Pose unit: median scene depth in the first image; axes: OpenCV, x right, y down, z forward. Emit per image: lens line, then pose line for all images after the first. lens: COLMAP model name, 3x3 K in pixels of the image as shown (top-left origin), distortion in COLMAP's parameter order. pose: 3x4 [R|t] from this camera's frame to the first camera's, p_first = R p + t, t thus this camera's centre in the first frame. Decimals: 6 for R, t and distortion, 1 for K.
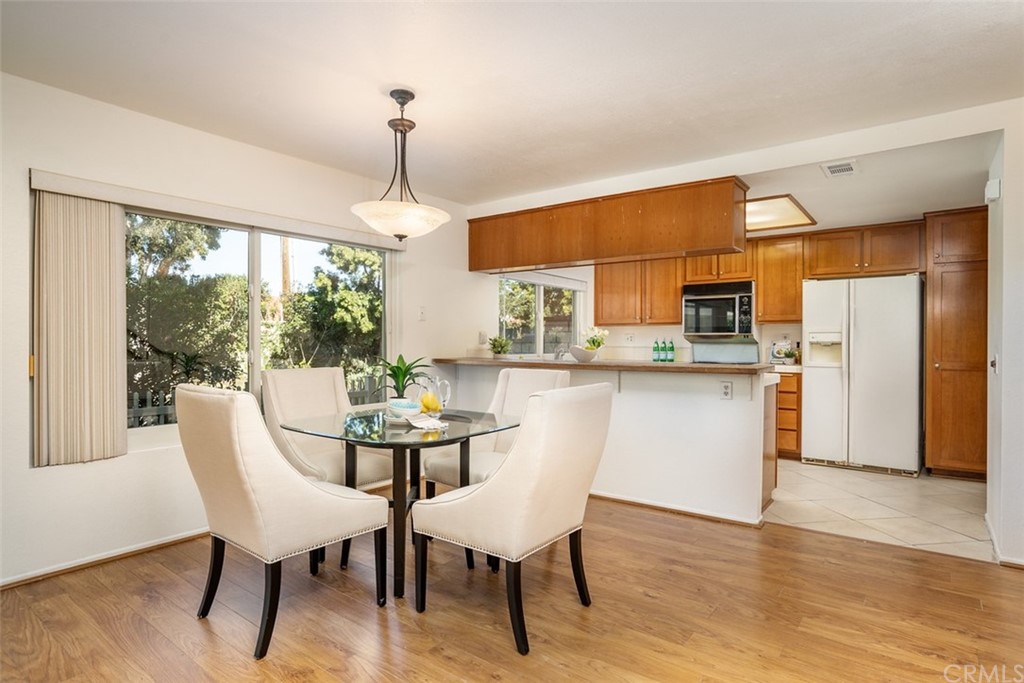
lens RADIAL K [[541.0, 0, 511.0], [0, 541.0, 338.8], [0, 0, 1]] dist [-0.007265, 0.005887]
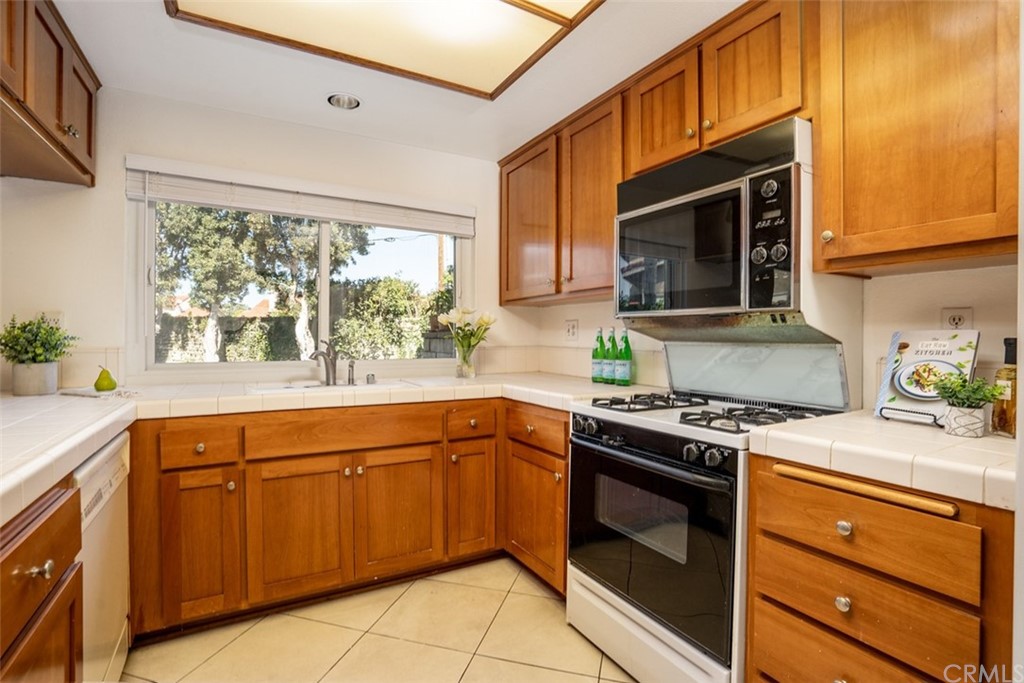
lens RADIAL K [[473.2, 0, 515.4], [0, 473.2, 333.4], [0, 0, 1]] dist [-0.031230, 0.005300]
pose [[0.924664, -0.000548, -0.380783, 0.365459], [-0.001004, 0.999992, -0.003876, 0.004375], [0.380782, 0.003967, 0.924656, 0.653879]]
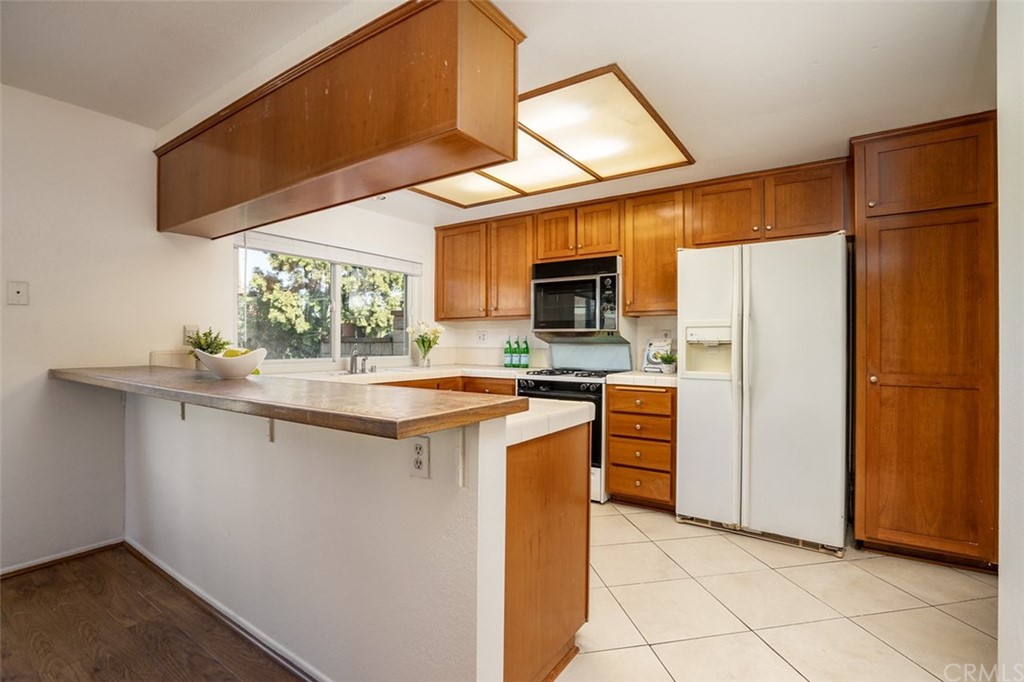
lens RADIAL K [[473.2, 0, 508.3], [0, 473.2, 336.4], [0, 0, 1]] dist [-0.031230, 0.005300]
pose [[0.999078, -0.000223, 0.042934, 0.250071], [0.000504, 0.999979, -0.006521, 0.002845], [-0.042932, 0.006537, 0.999057, 0.349367]]
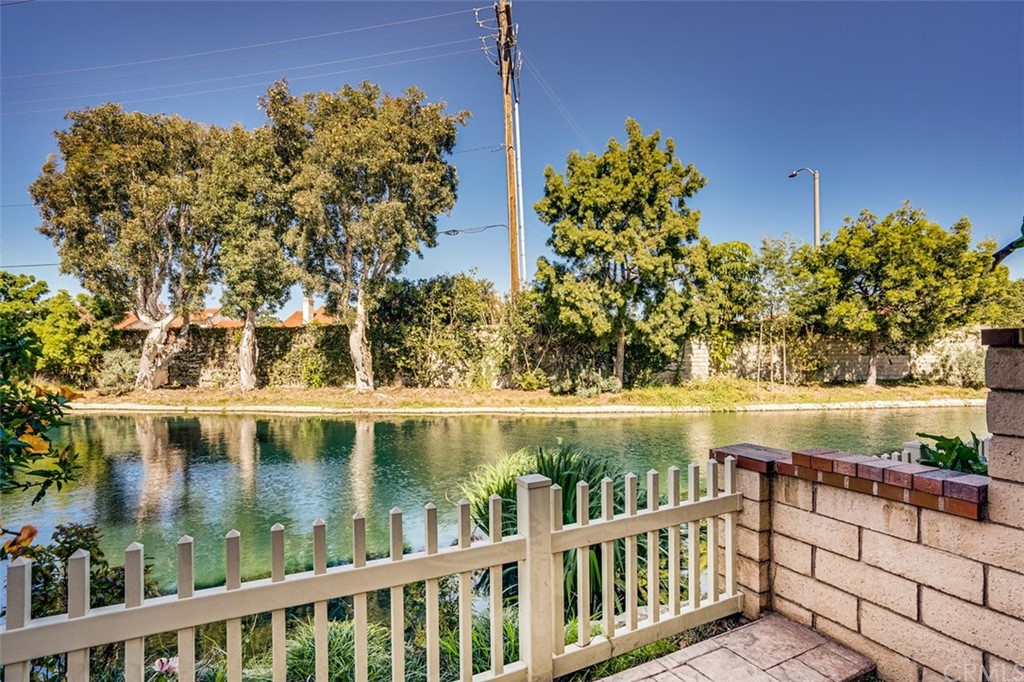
lens RADIAL K [[492.9, 0, 513.2], [0, 492.9, 340.2], [0, 0, 1]] dist [-0.029330, 0.012760]
pose [[0.897910, -0.017269, -0.439840, -0.220633], [0.012193, 0.999822, -0.014363, 0.011708], [0.440010, 0.007534, 0.897961, 1.006661]]
